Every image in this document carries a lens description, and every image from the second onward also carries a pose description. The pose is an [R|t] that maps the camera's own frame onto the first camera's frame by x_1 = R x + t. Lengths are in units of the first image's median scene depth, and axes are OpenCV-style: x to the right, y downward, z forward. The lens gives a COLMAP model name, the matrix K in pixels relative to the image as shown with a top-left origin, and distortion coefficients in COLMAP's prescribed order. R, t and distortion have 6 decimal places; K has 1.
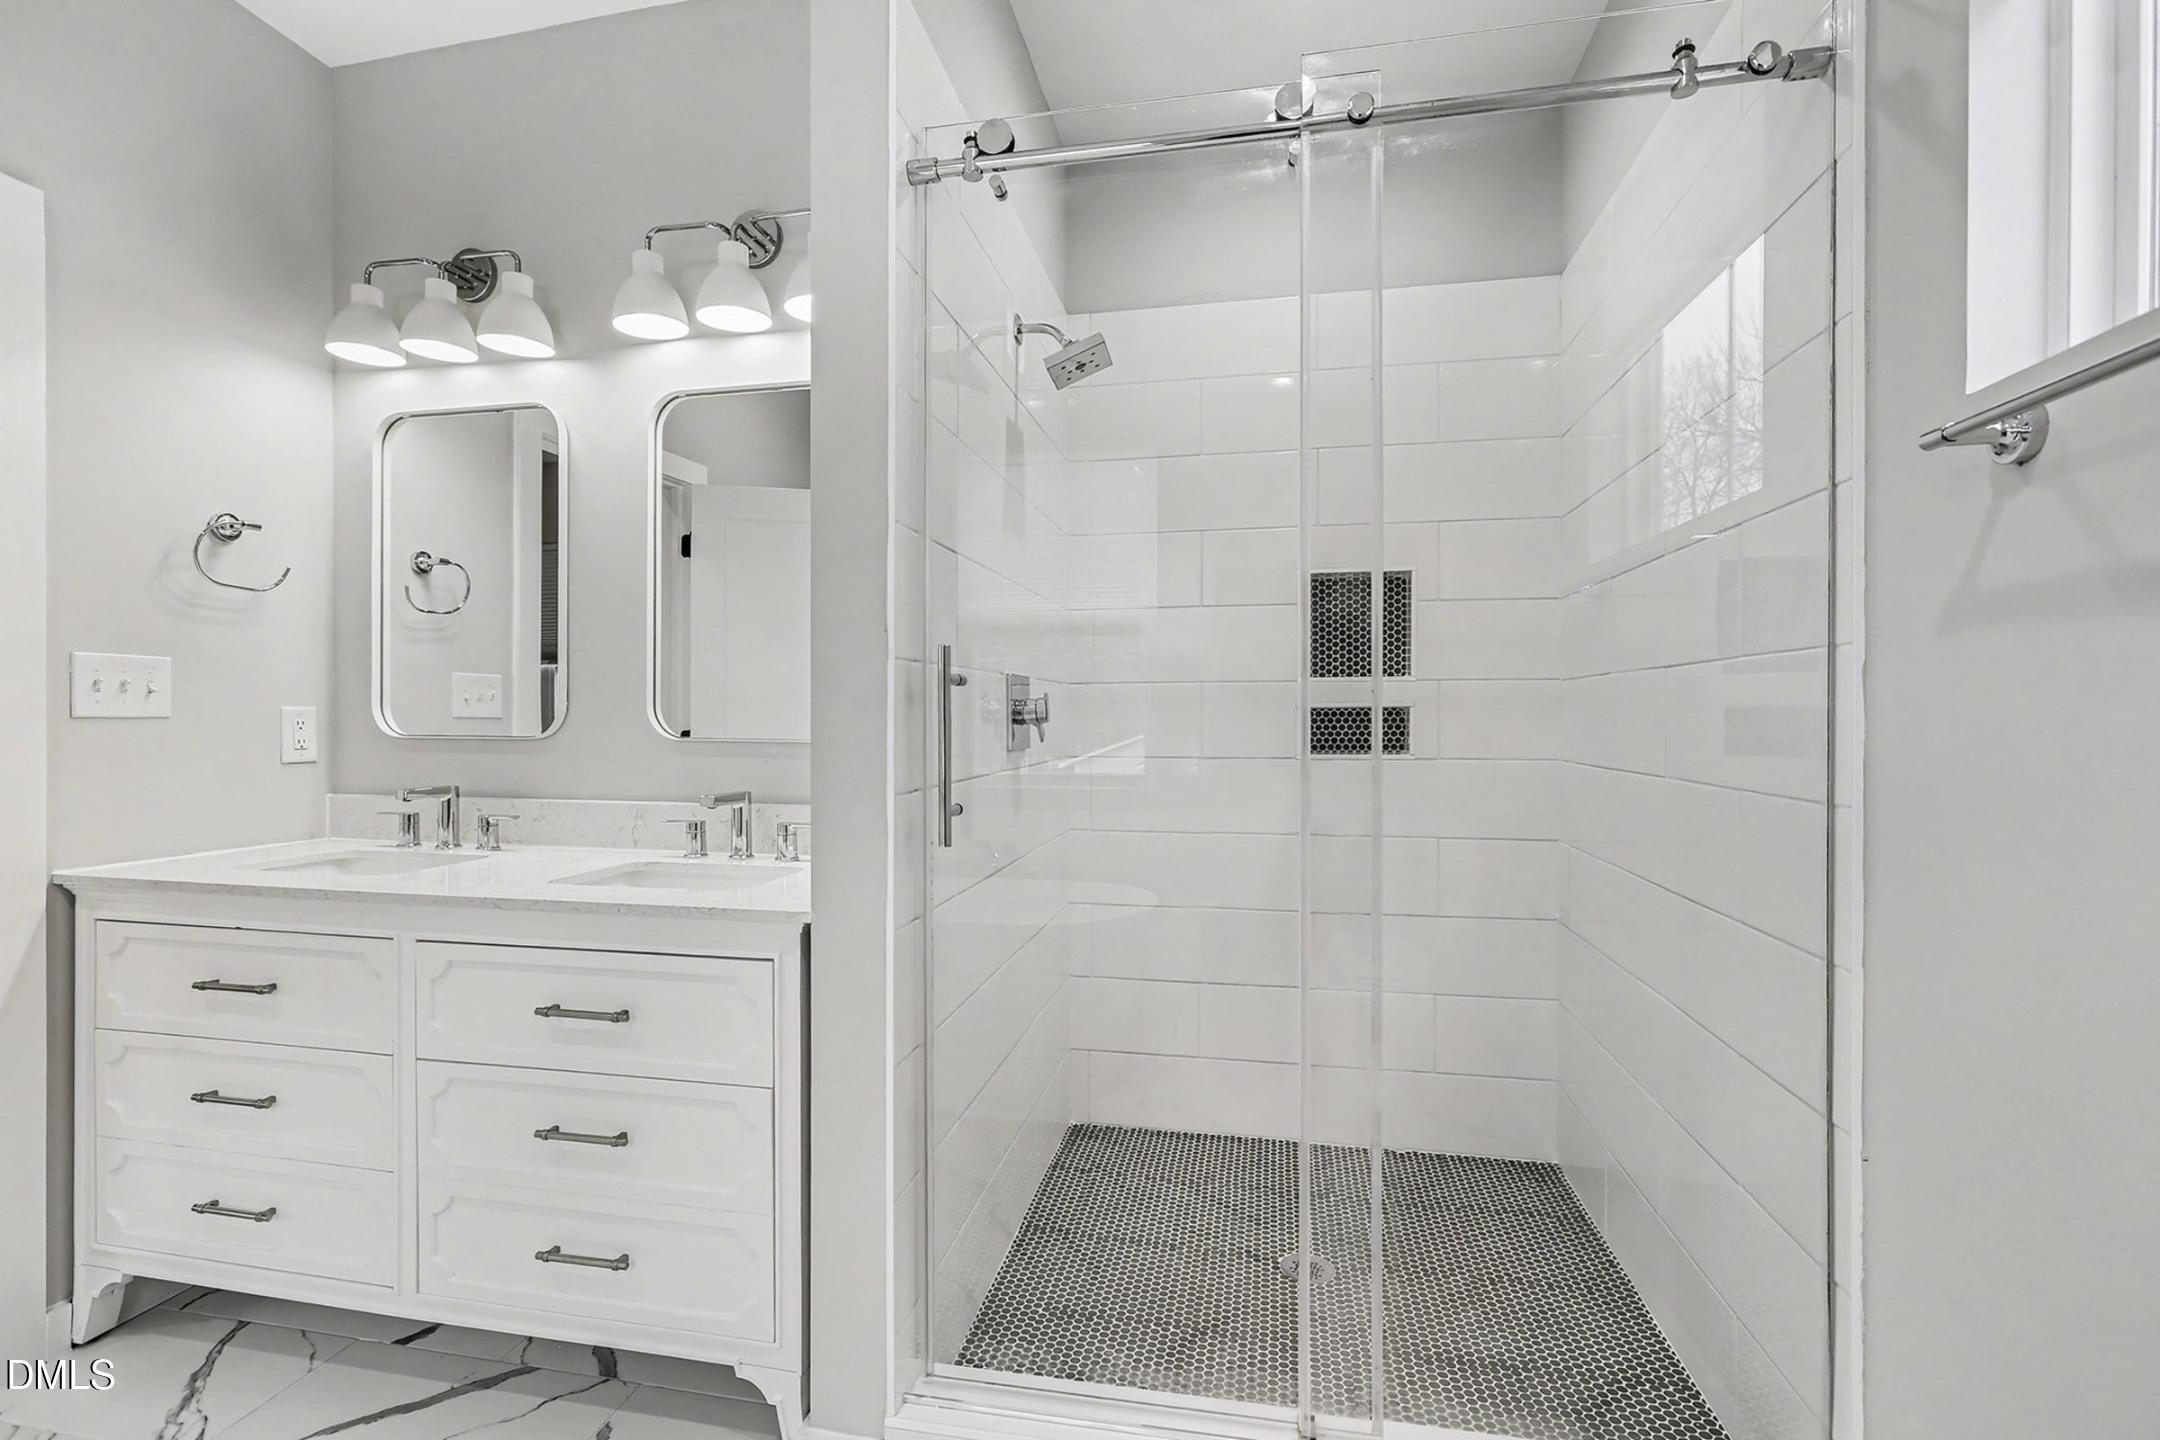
lens RADIAL K [[996.1, 0, 1085.1], [0, 996.1, 708.7], [0, 0, 1]] dist [-0.002411, 0.000309]
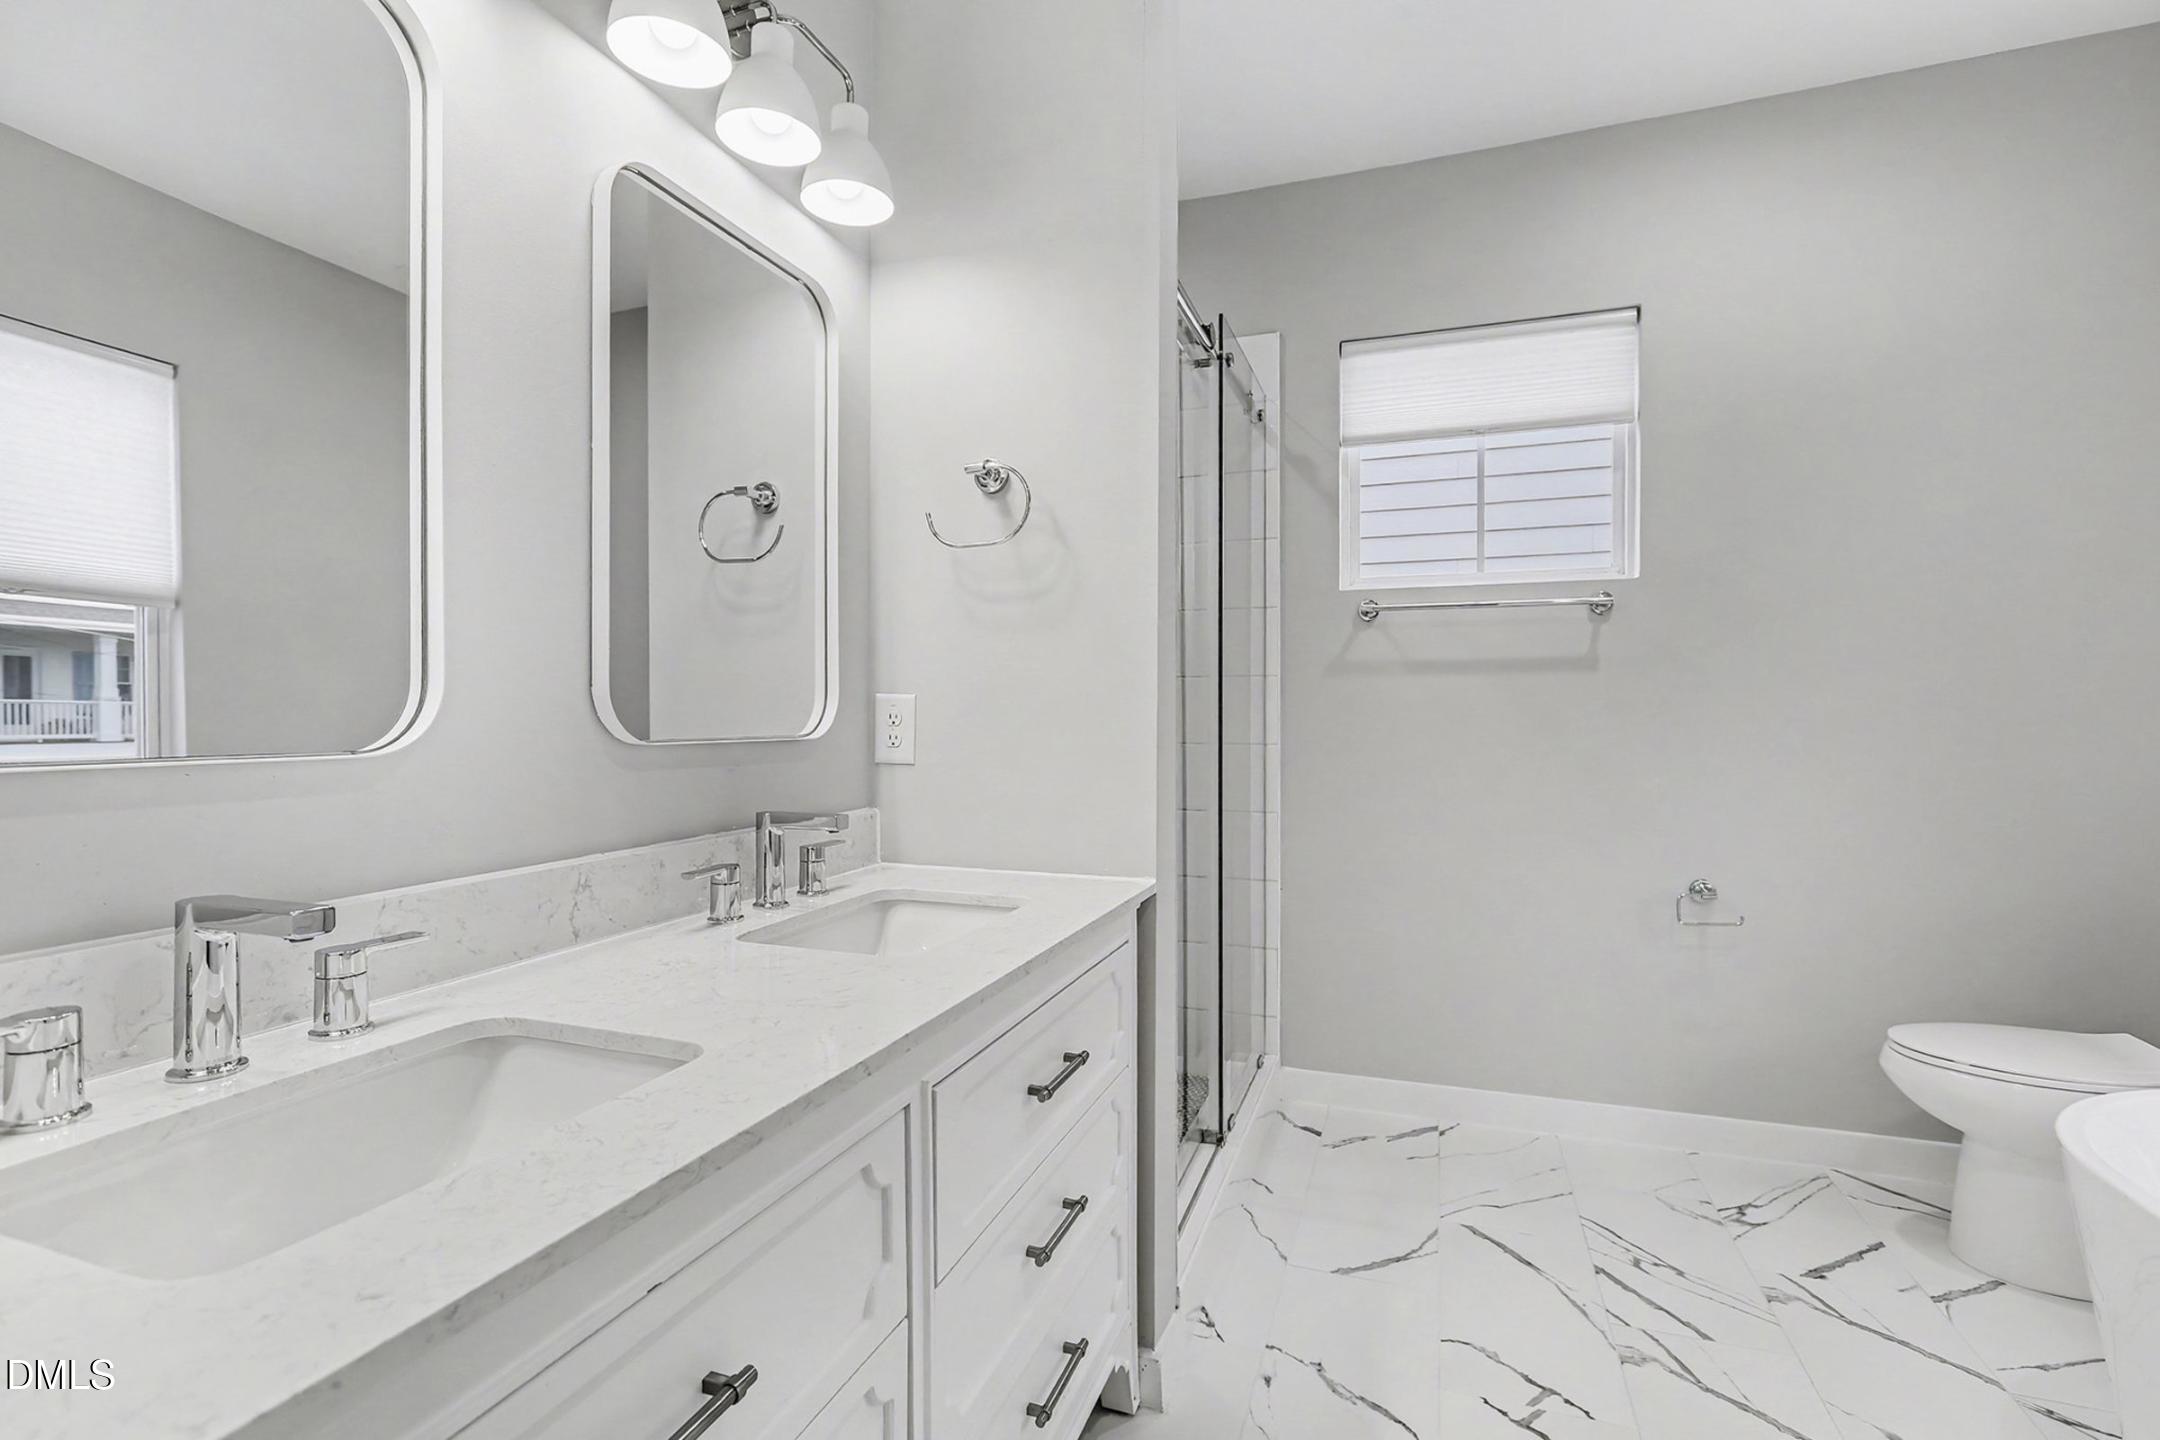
lens RADIAL K [[996.1, 0, 1085.1], [0, 996.1, 708.7], [0, 0, 1]] dist [-0.002411, 0.000309]
pose [[0.125936, 0.008430, 0.992003, -0.973206], [-0.009769, 0.999926, -0.007257, 0.013791], [-0.991990, -0.008777, 0.126009, 0.681700]]
